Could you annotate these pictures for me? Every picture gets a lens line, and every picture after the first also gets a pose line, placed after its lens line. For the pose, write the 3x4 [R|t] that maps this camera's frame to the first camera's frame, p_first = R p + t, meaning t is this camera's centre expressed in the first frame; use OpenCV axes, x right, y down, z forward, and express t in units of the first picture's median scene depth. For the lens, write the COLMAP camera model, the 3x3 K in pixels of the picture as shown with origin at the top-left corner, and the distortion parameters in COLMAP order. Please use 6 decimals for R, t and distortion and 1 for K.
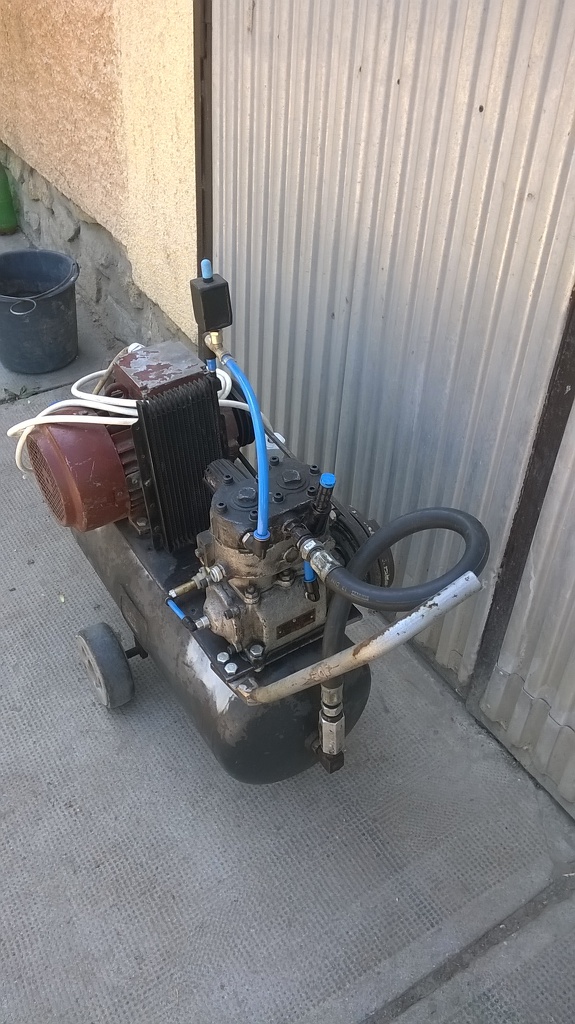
lens RADIAL K [[864.5, 0, 280.5], [0, 864.5, 516.7], [0, 0, 1]] dist [-0.004303, -0.006667]
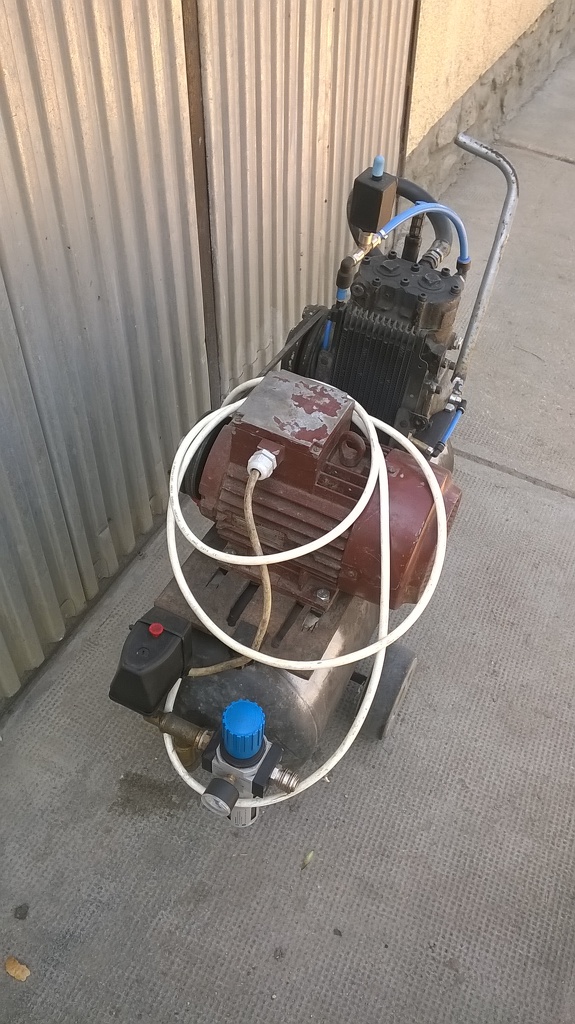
lens RADIAL K [[864.5, 0, 281.4], [0, 864.5, 505.9], [0, 0, 1]] dist [-0.004303, -0.006667]
pose [[-0.543618, -0.622798, 0.562674, -0.609461], [0.489113, 0.309730, 0.815374, -0.769635], [-0.682091, 0.718463, 0.136244, 0.947138]]
